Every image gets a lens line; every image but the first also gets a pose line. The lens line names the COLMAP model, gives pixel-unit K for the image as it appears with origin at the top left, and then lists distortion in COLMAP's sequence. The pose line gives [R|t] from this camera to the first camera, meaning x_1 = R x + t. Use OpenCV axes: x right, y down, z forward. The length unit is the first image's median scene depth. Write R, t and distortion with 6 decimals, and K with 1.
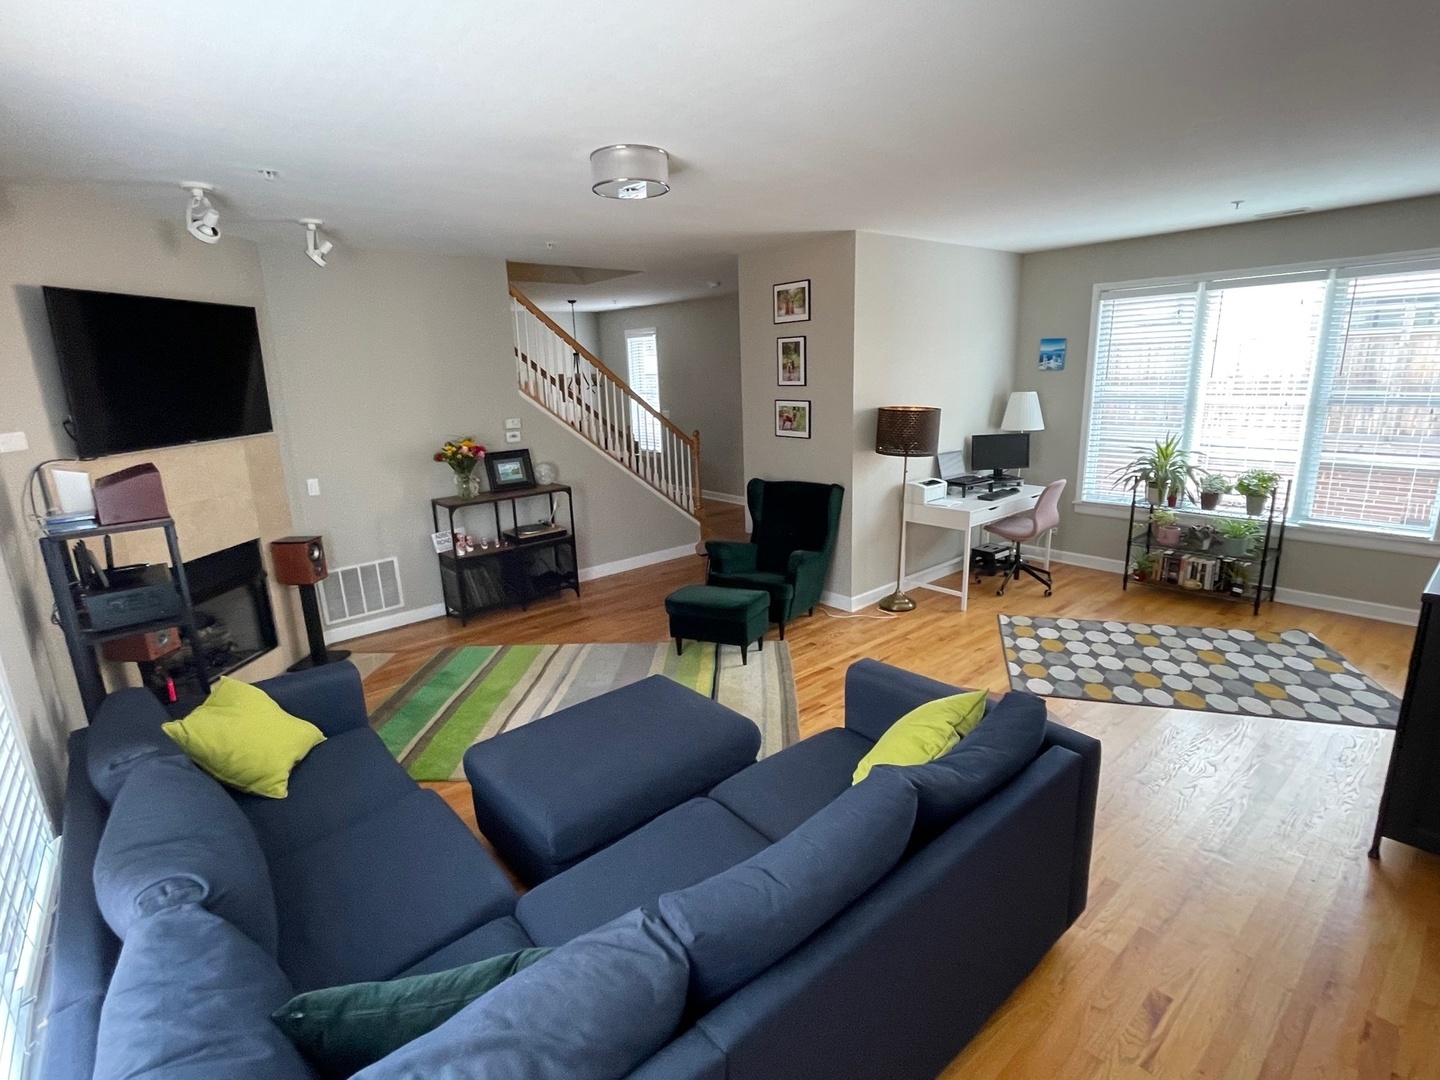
lens RADIAL K [[688.3, 0, 720.0], [0, 688.3, 540.0], [0, 0, 1]] dist [-0.001497, -0.000317]
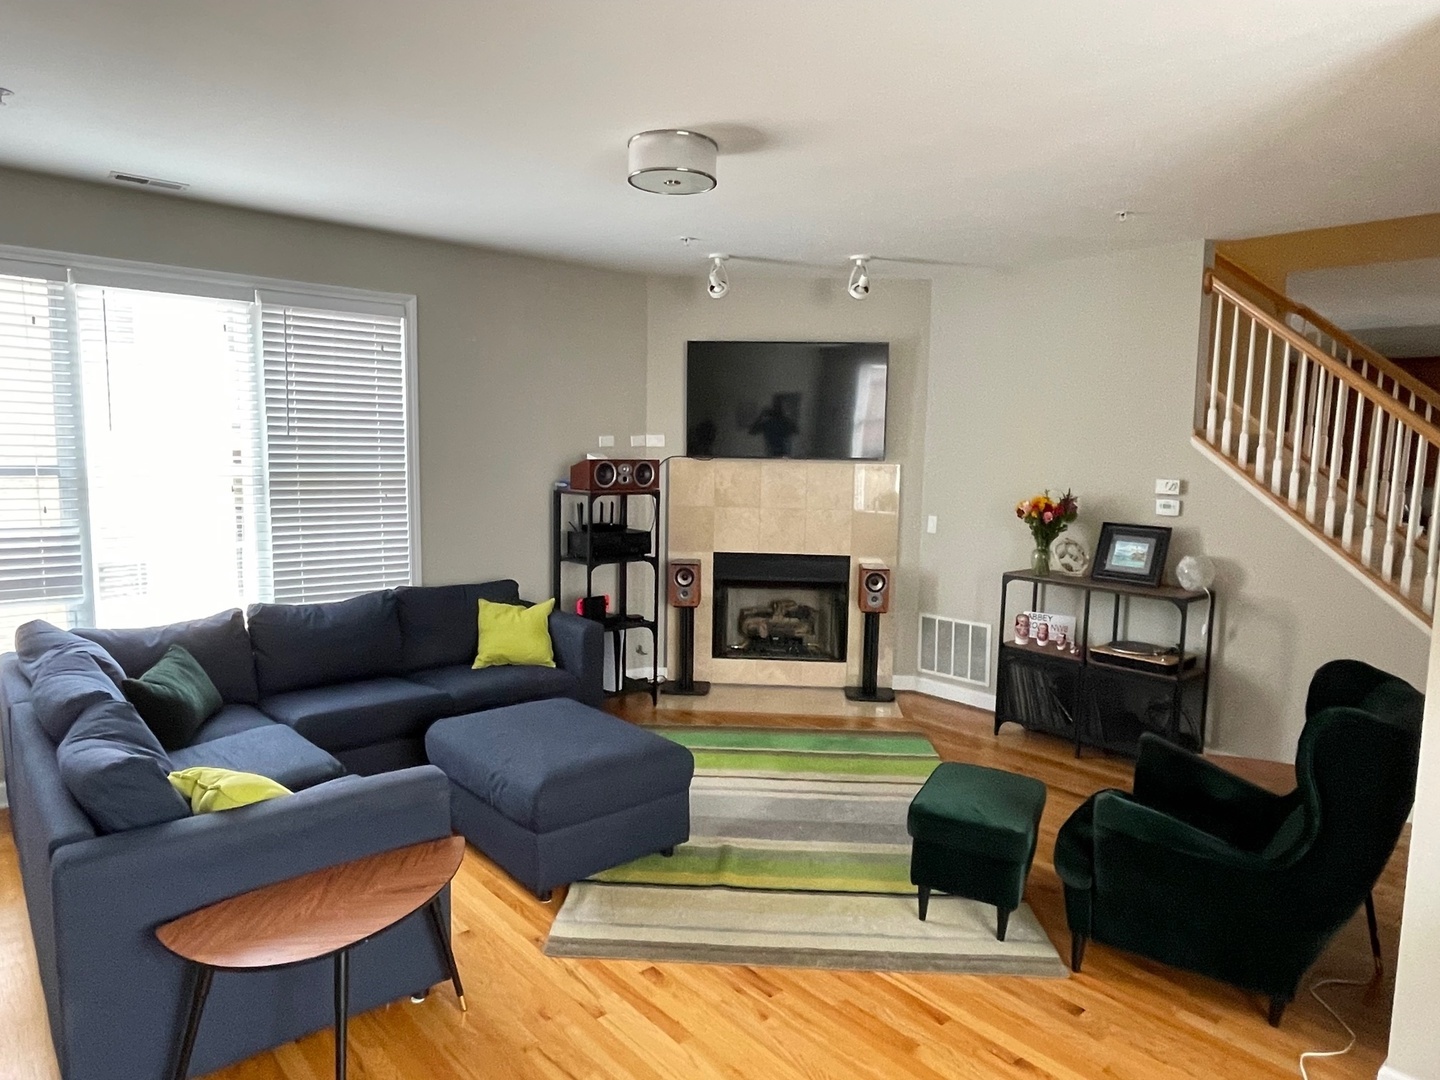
lens RADIAL K [[917.9, 0, 720.0], [0, 917.9, 540.0], [0, 0, 1]] dist [-0.000604, -0.000596]
pose [[0.045121, 0.161213, -0.985888, 0.597061], [-0.256494, 0.955678, 0.144534, -0.152034], [0.965492, 0.246353, 0.084472, 0.583076]]
